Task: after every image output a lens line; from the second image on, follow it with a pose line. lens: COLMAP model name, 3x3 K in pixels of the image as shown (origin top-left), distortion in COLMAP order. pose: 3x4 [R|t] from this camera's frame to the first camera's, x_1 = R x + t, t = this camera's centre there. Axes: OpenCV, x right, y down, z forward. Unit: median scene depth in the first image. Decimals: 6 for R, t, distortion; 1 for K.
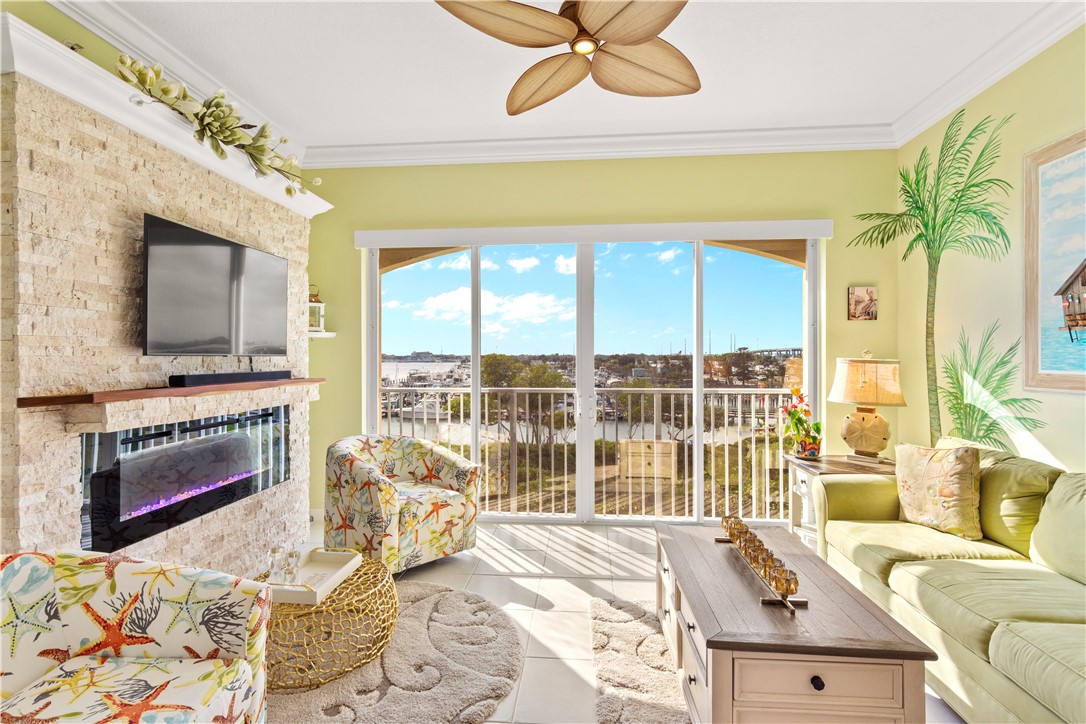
lens RADIAL K [[528.5, 0, 542.8], [0, 528.5, 358.4], [0, 0, 1]] dist [0.000214, 0.002365]
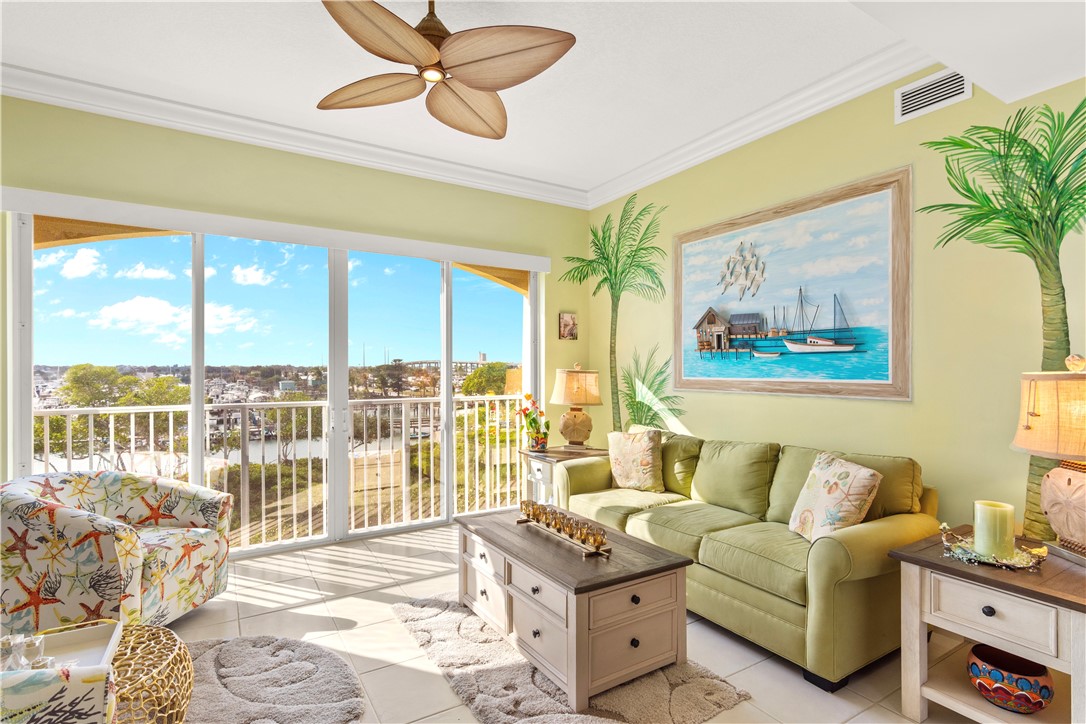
lens RADIAL K [[528.5, 0, 546.2], [0, 528.5, 370.1], [0, 0, 1]] dist [0.000214, 0.002365]
pose [[0.801586, 0.000162, 0.597880, -0.234966], [-0.000148, 1.000000, -0.000073, 0.001785], [-0.597880, -0.000030, 0.801586, 0.007396]]
